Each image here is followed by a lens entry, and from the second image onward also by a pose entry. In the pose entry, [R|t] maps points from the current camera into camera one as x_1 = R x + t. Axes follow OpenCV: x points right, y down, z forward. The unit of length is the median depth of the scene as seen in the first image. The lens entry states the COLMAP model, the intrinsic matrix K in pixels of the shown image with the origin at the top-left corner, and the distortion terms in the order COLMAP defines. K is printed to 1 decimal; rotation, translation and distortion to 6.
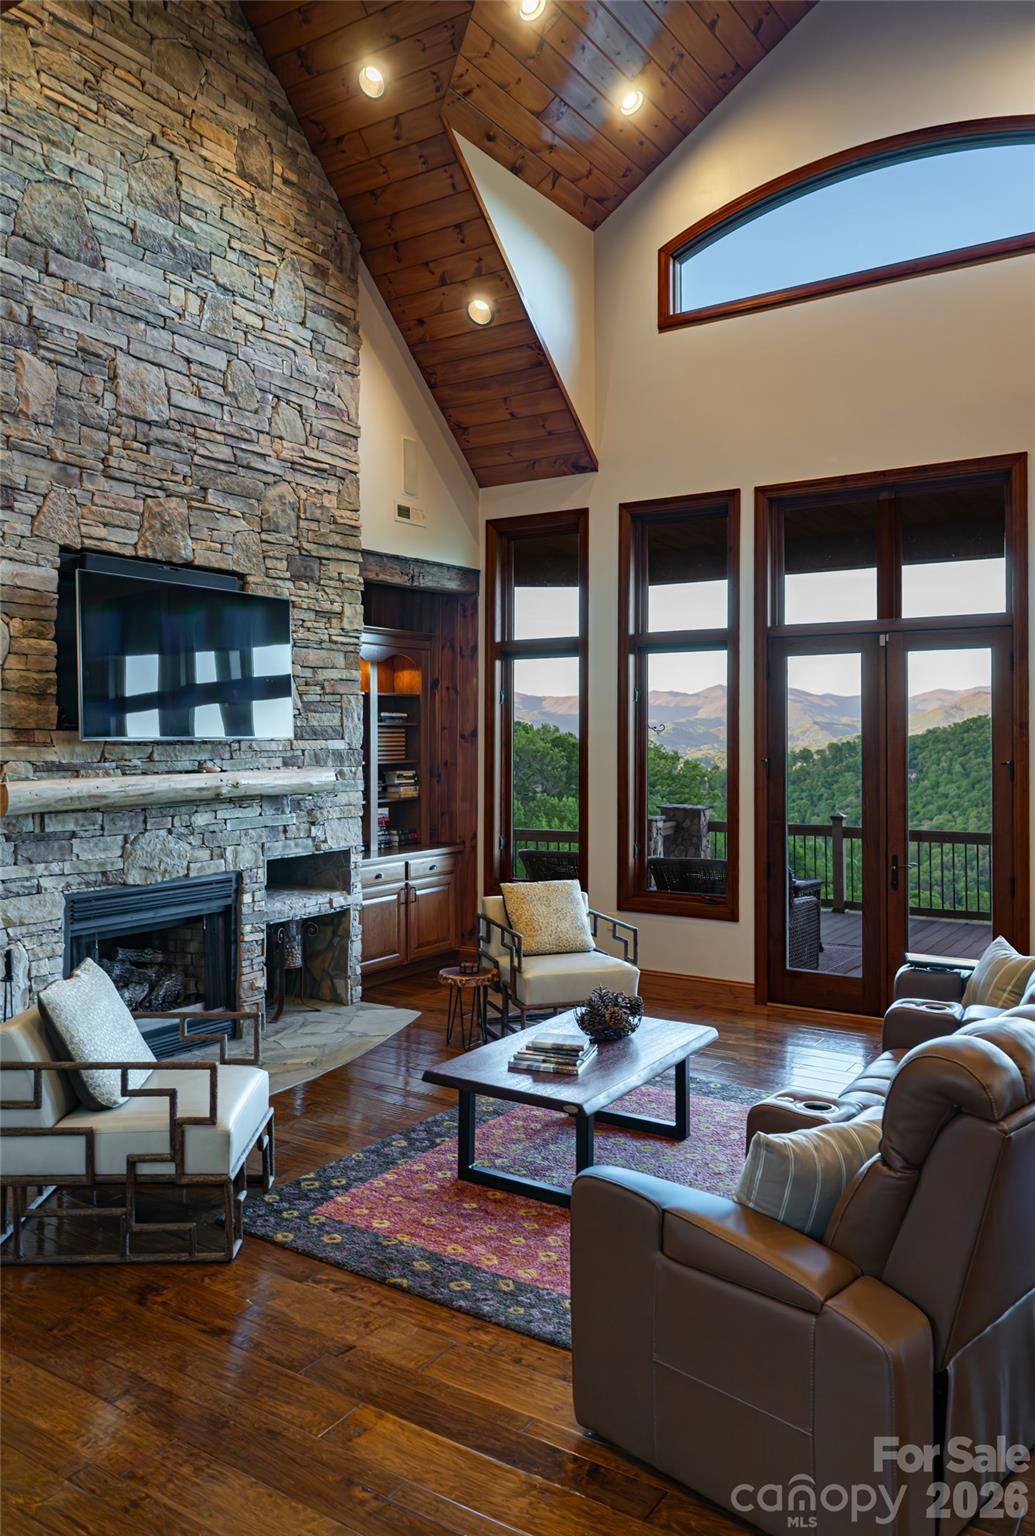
lens RADIAL K [[1146.5, 0, 515.1], [0, 1146.5, 763.9], [0, 0, 1]] dist [-0.002401, -0.001265]
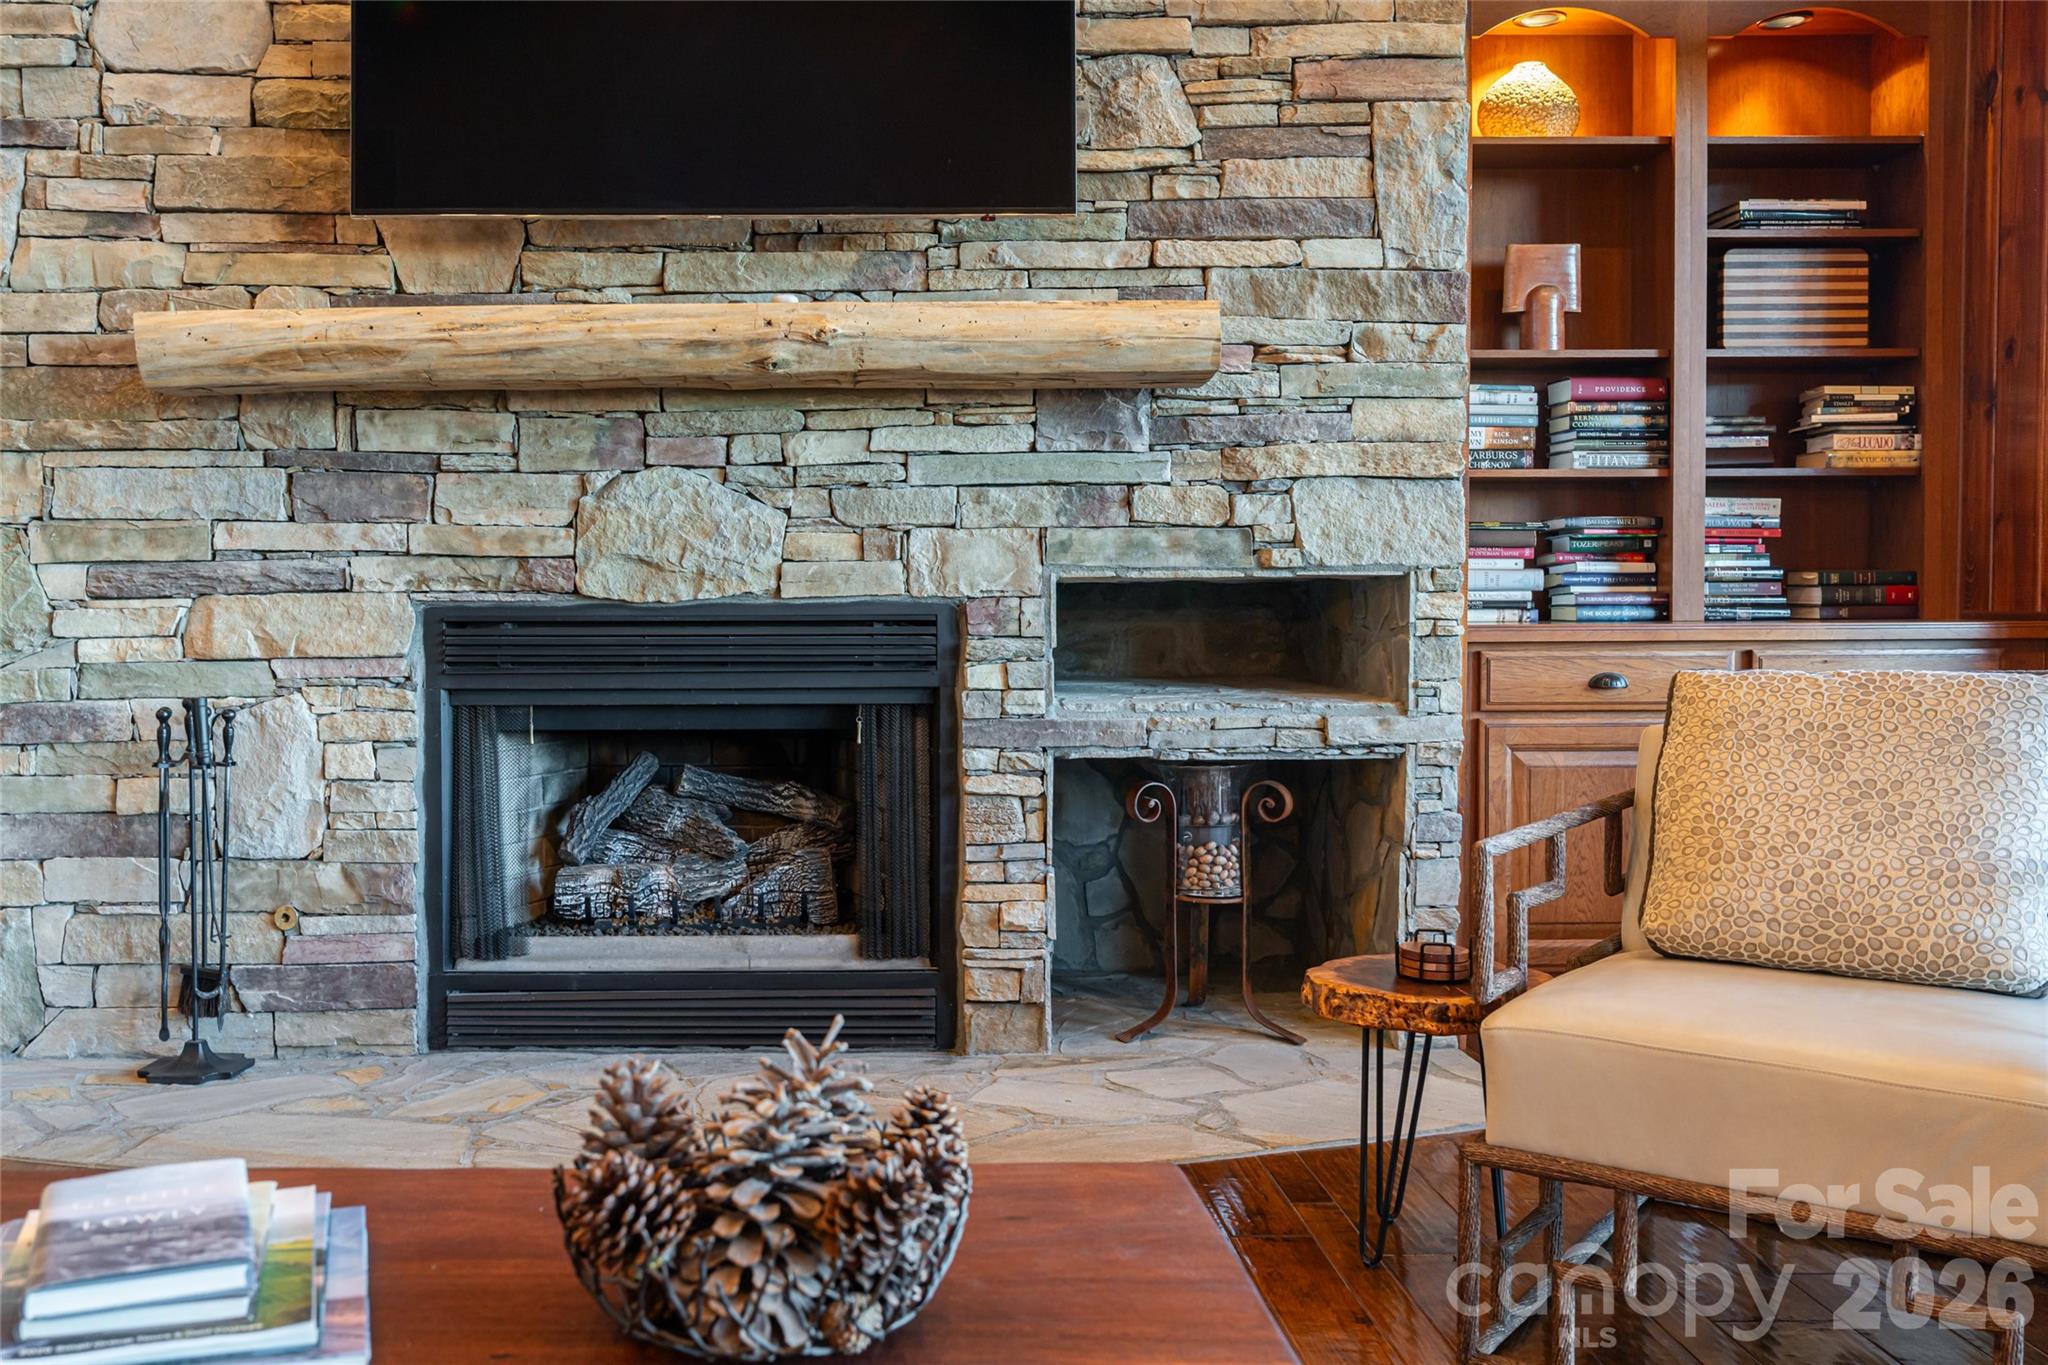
lens RADIAL K [[1760.5, 0, 1024.0], [0, 1760.5, 677.4], [0, 0, 1]] dist [-0.002068, 0.006920]
pose [[0.552190, 0.027659, -0.833260, 0.241454], [-0.018199, 0.999611, 0.021121, 0.105998], [0.833520, 0.003502, 0.552478, 0.703554]]
